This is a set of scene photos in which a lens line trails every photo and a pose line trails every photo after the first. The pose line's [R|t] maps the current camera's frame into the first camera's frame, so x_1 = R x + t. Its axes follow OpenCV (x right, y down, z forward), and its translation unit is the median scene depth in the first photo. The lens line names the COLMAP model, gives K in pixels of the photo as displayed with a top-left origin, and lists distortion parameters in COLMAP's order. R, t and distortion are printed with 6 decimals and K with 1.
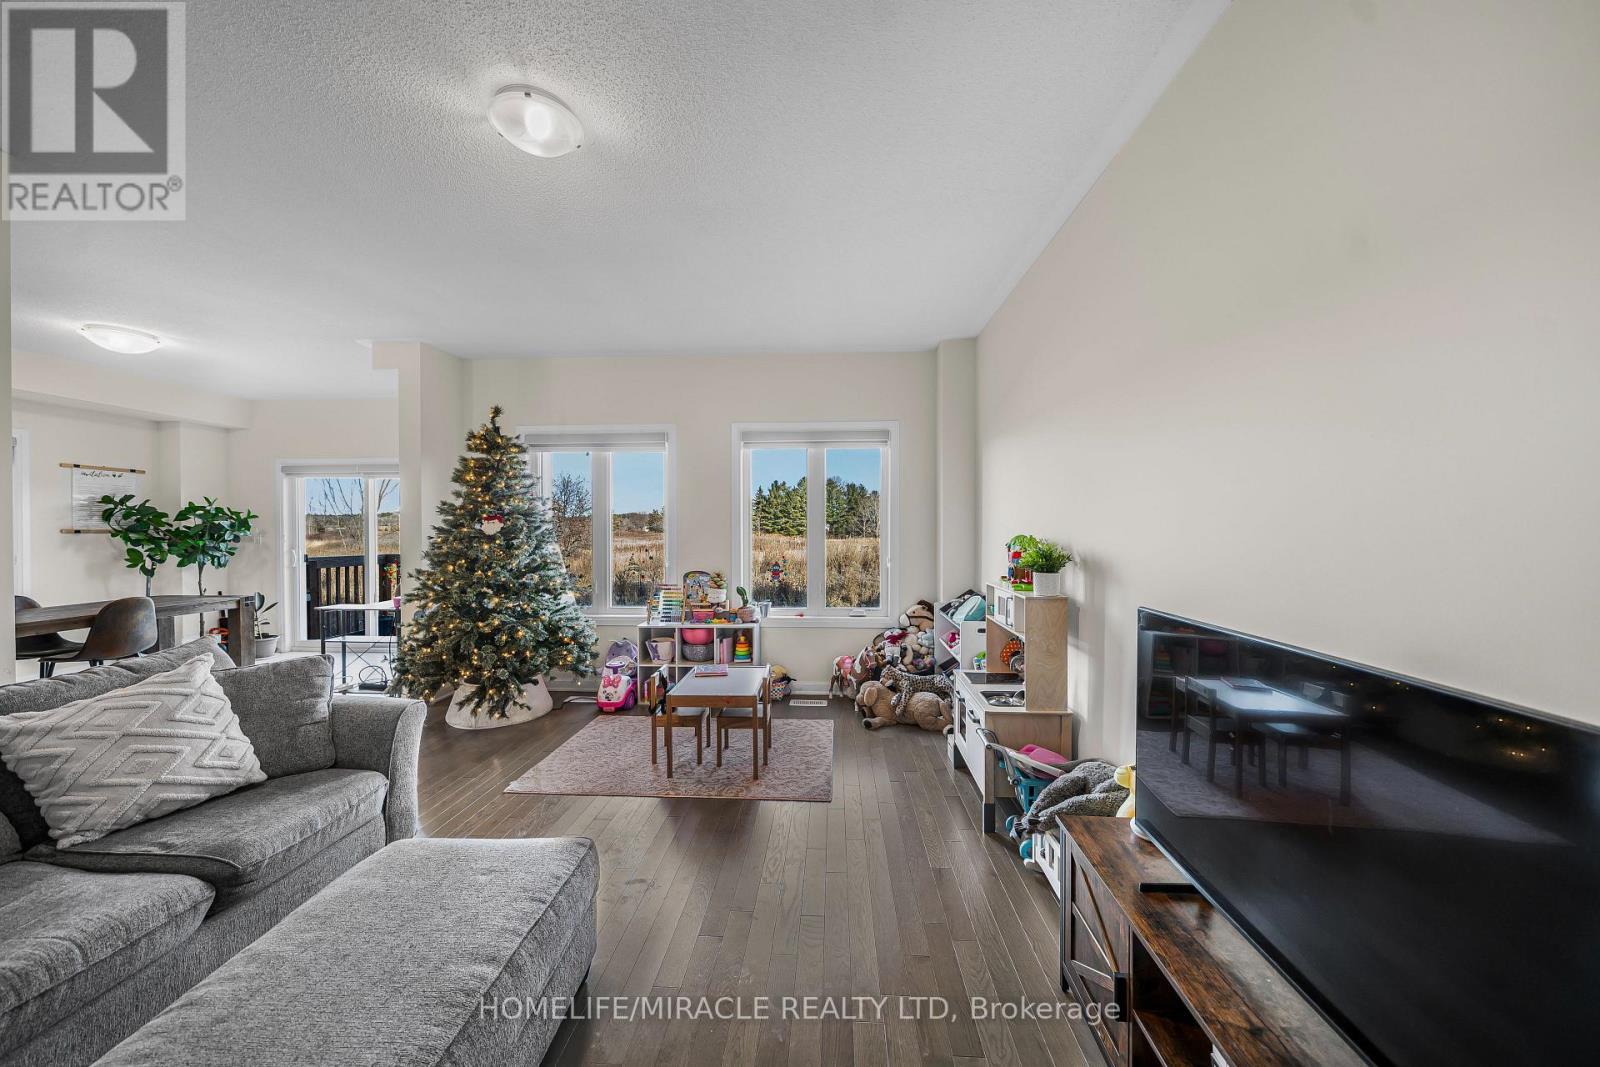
lens RADIAL K [[559.2, 0, 802.1], [0, 559.2, 534.9], [0, 0, 1]] dist [-0.006580, -0.000083]
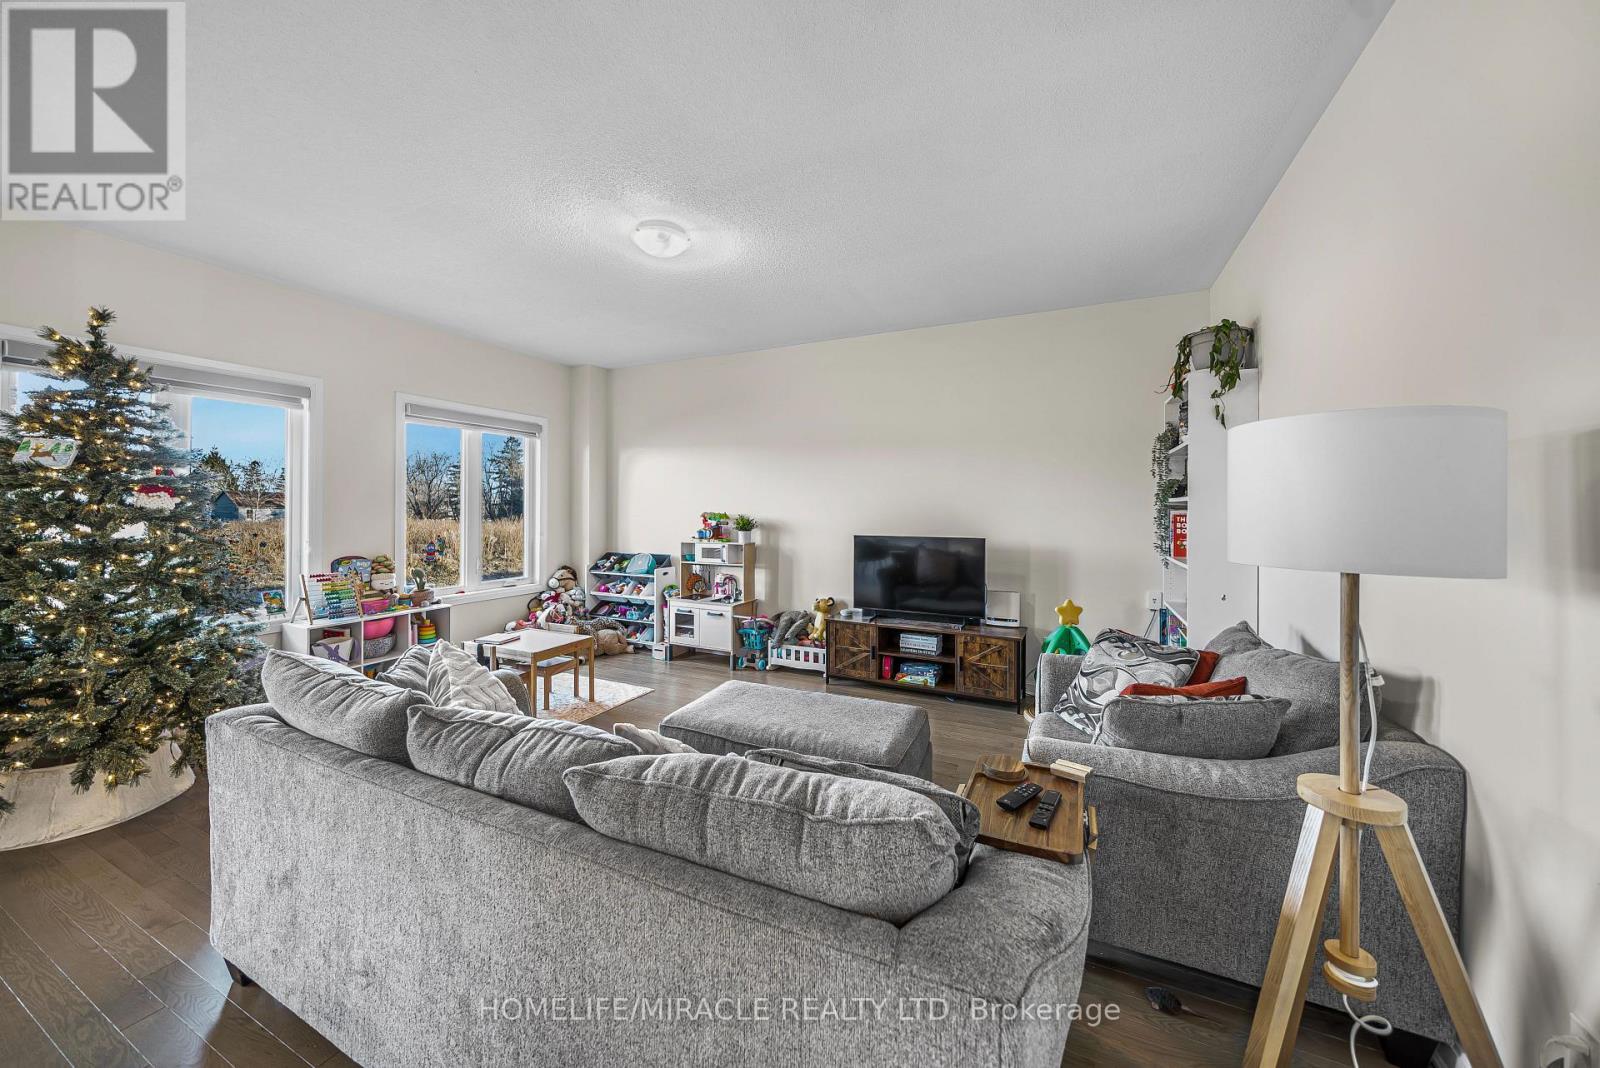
lens RADIAL K [[561.9, 0, 800.5], [0, 561.9, 508.1], [0, 0, 1]] dist [-0.007816, -0.000026]
pose [[0.375486, 0.004655, 0.926816, -0.761731], [0.006506, 0.999950, -0.007658, 0.001965], [-0.926805, 0.008905, 0.375437, 0.042827]]
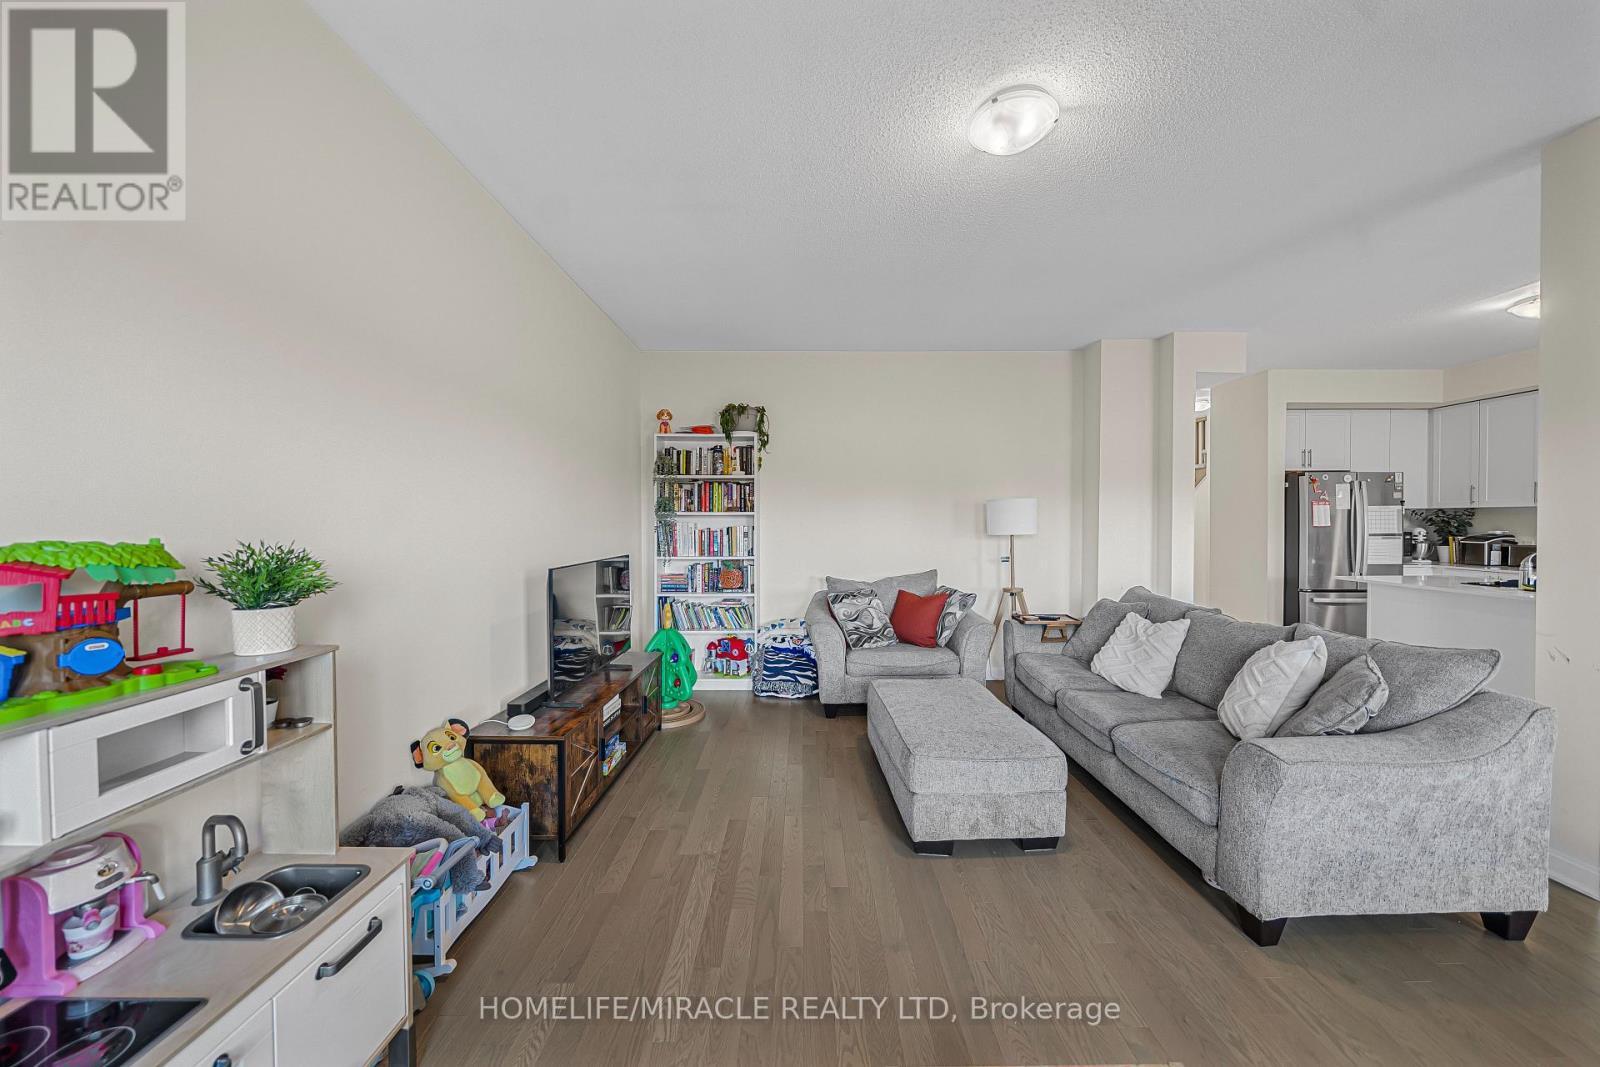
lens RADIAL K [[553.7, 0, 804.2], [0, 553.7, 523.8], [0, 0, 1]] dist [-0.006216, 0.000018]
pose [[-0.997938, 0.004100, -0.064059, -0.013196], [0.003040, 0.999857, 0.016642, -0.009224], [0.064119, 0.016413, -0.997807, 0.880786]]
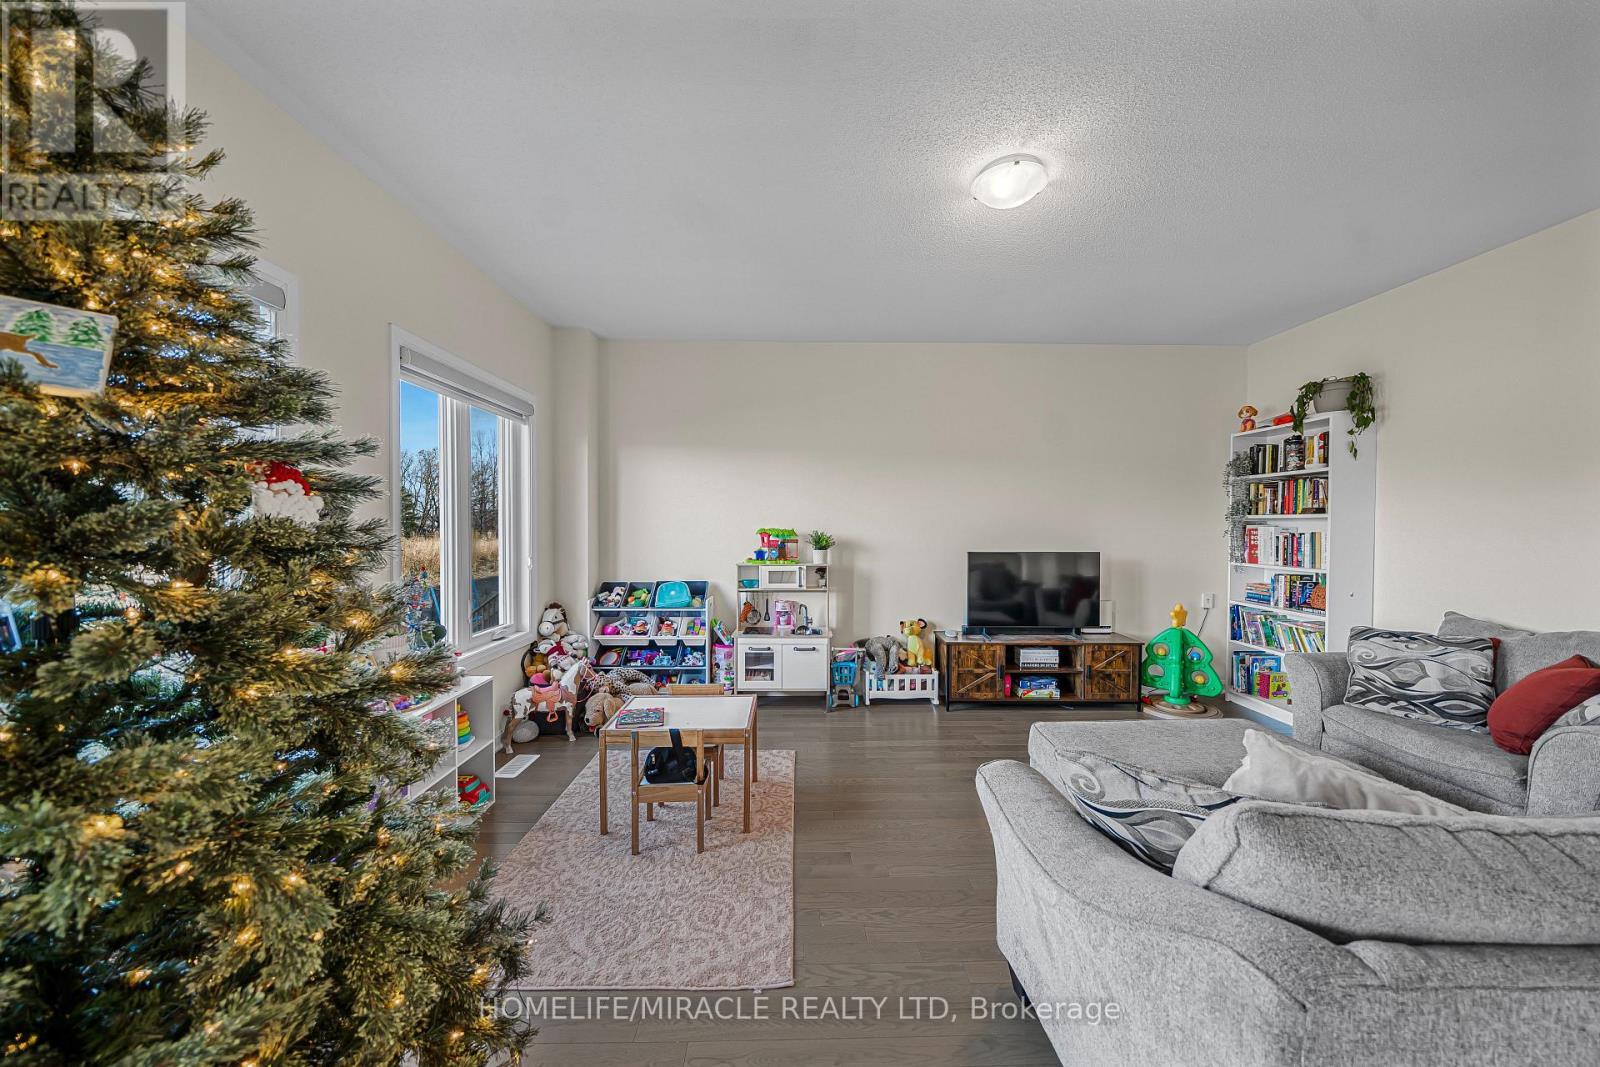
lens RADIAL K [[559.2, 0, 802.1], [0, 559.2, 534.9], [0, 0, 1]] dist [-0.006580, -0.000083]
pose [[-0.075780, -0.017144, 0.996977, -0.722486], [0.009424, 0.999795, 0.017909, -0.005172], [-0.997080, 0.010752, -0.075603, 0.679246]]
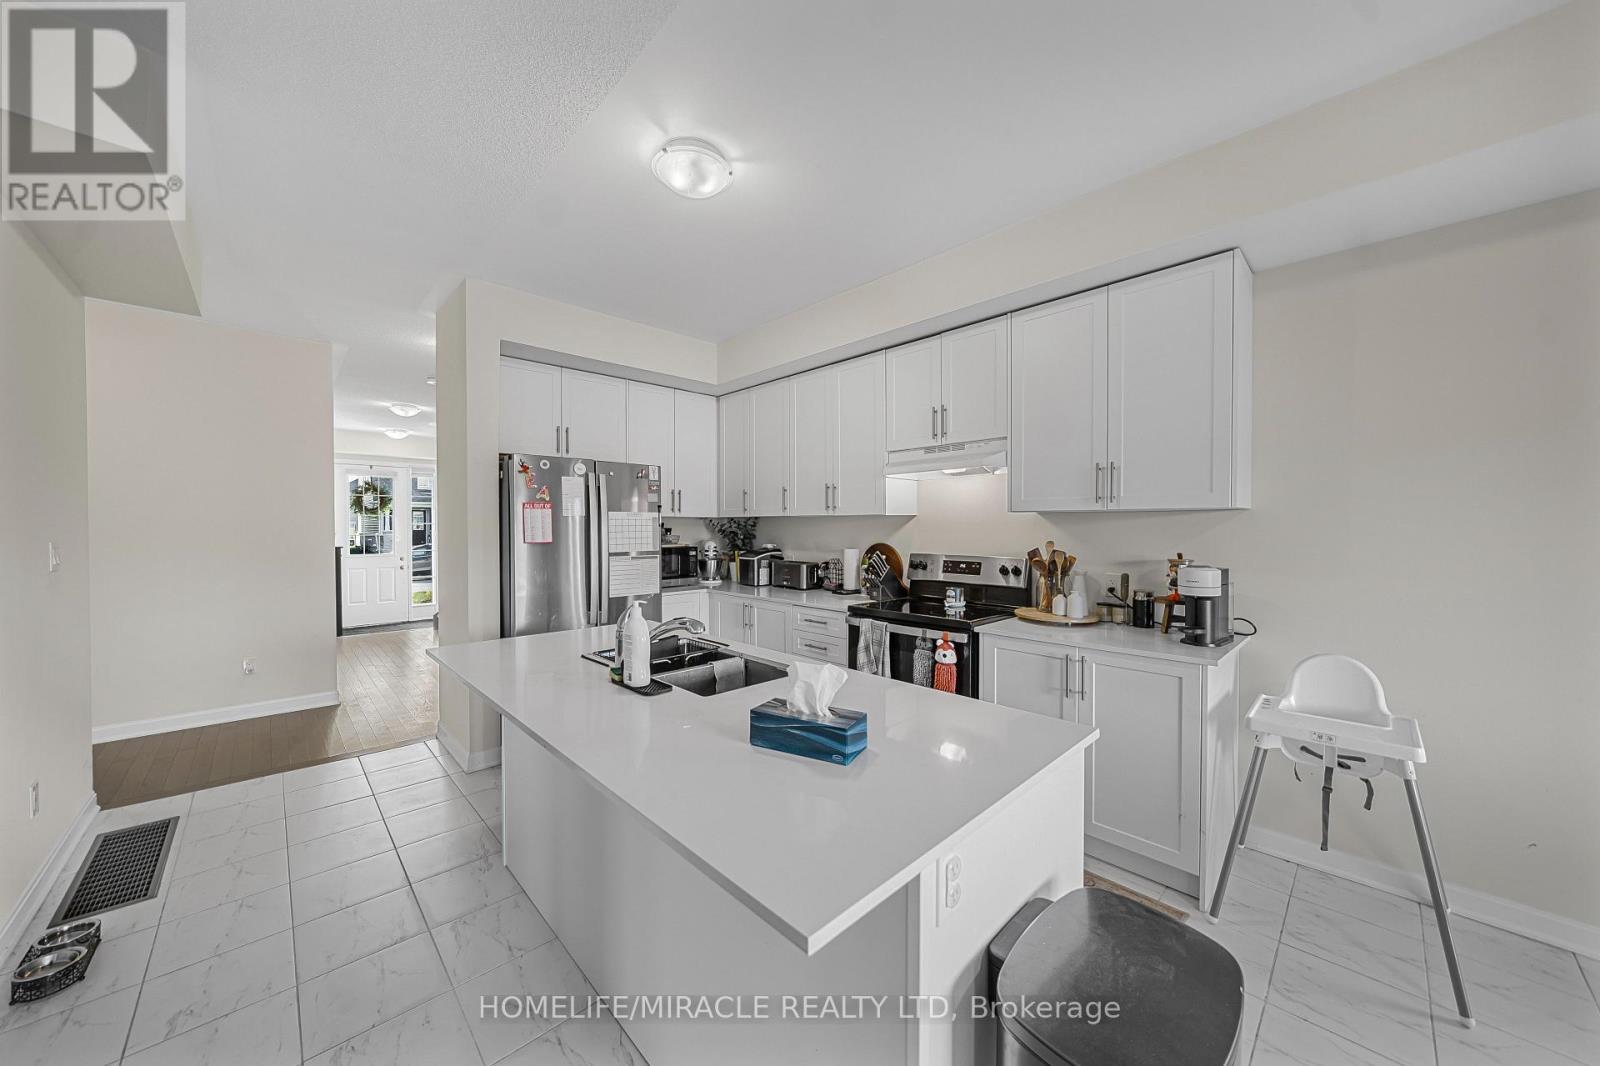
lens RADIAL K [[559.2, 0, 802.1], [0, 559.2, 534.4], [0, 0, 1]] dist [-0.006580, -0.000083]
pose [[-0.680728, 0.010039, -0.732468, -0.867751], [-0.007187, 0.999766, 0.020382, -0.009767], [0.732501, 0.019139, -0.680497, 0.545041]]
